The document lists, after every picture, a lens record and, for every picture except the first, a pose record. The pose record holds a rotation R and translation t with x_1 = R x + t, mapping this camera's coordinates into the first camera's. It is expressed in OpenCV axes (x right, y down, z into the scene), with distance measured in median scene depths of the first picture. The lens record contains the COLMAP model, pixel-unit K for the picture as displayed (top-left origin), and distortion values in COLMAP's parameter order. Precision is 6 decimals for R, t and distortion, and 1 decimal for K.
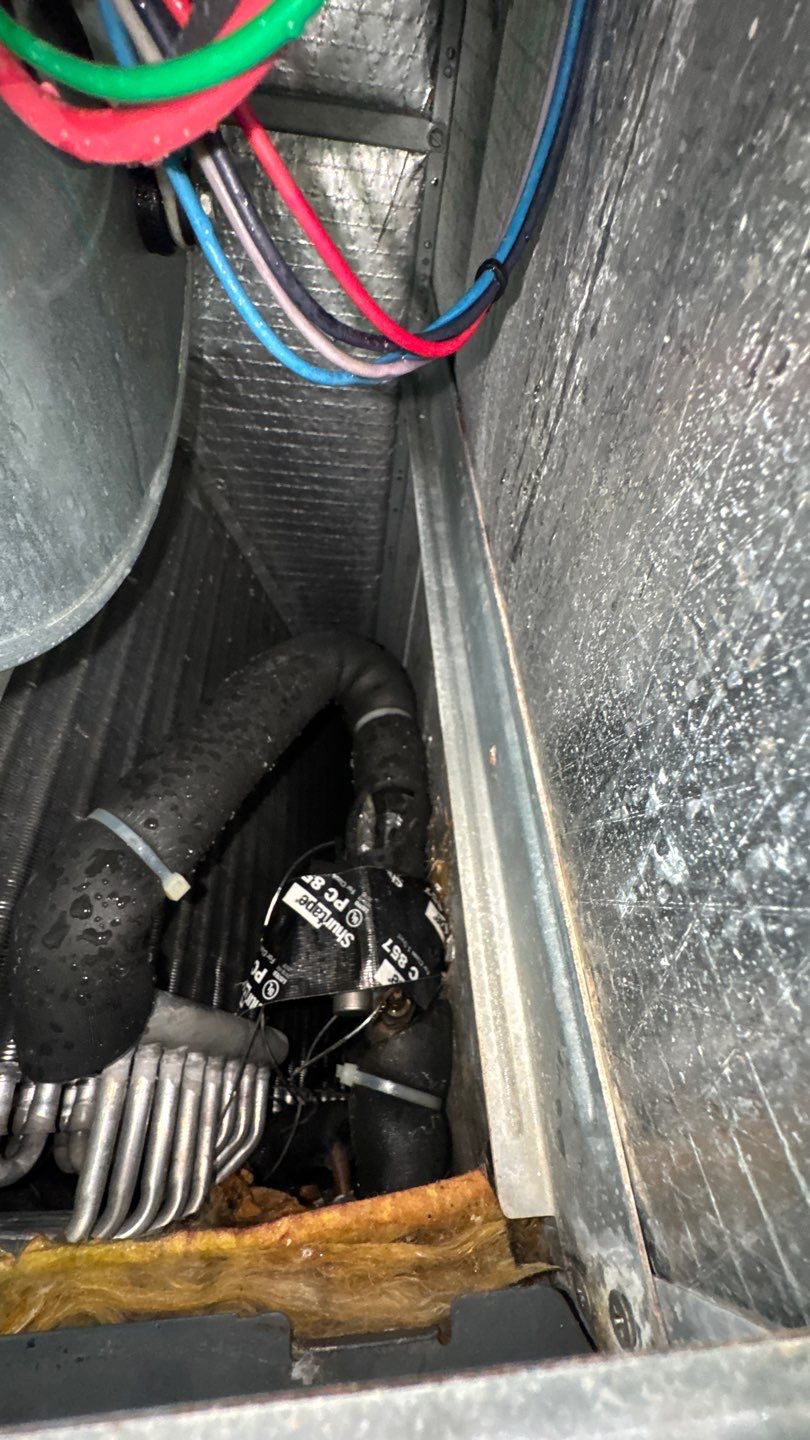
lens RADIAL K [[576.2, 0, 405.1], [0, 576.2, 718.2], [0, 0, 1]] dist [-0.003811, 0.000260]
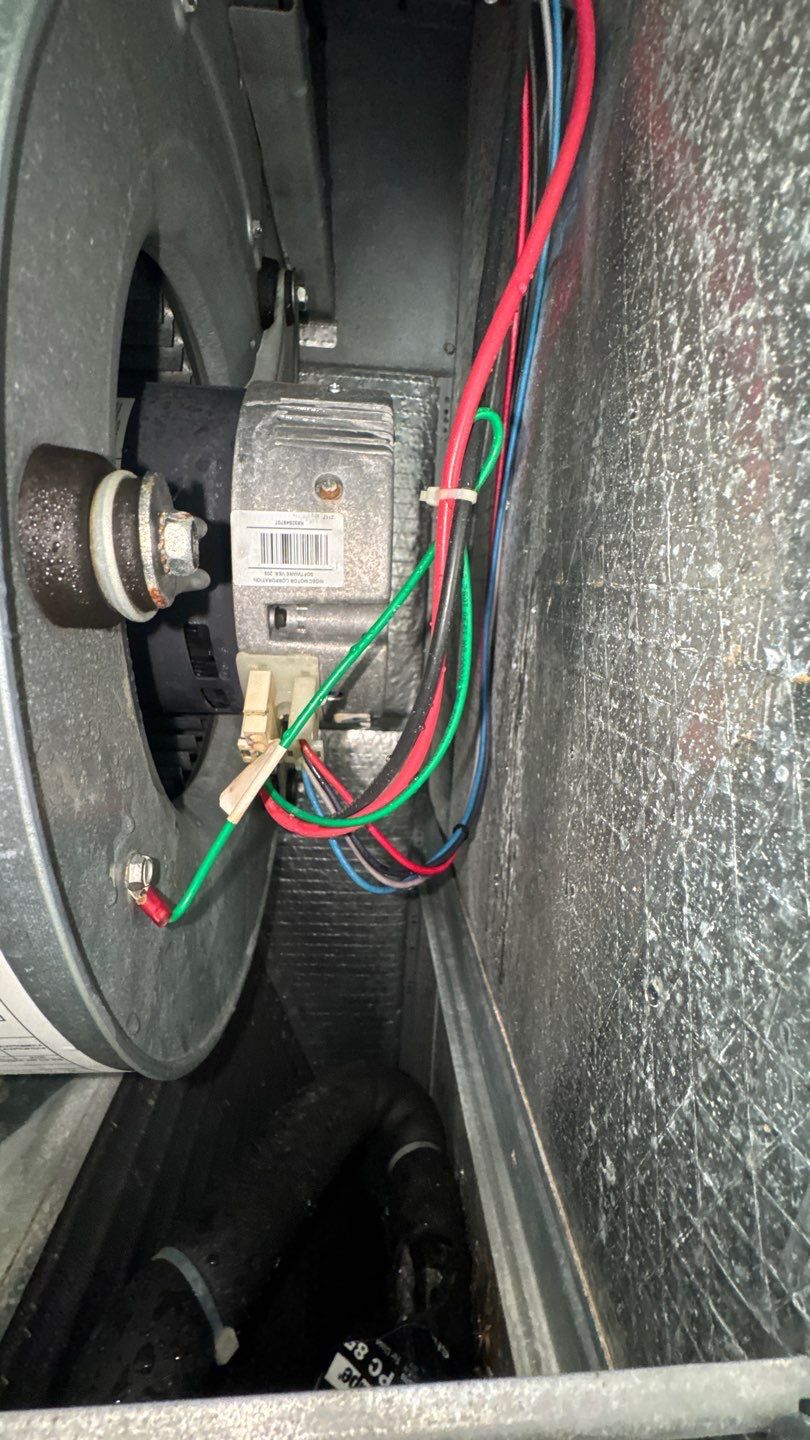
lens RADIAL K [[576.2, 0, 405.1], [0, 576.2, 718.2], [0, 0, 1]] dist [-0.003811, 0.000260]
pose [[0.997816, -0.065803, 0.005758, -0.014003], [0.053266, 0.750031, -0.659254, 0.128281], [0.039062, 0.658121, 0.751898, -0.410860]]
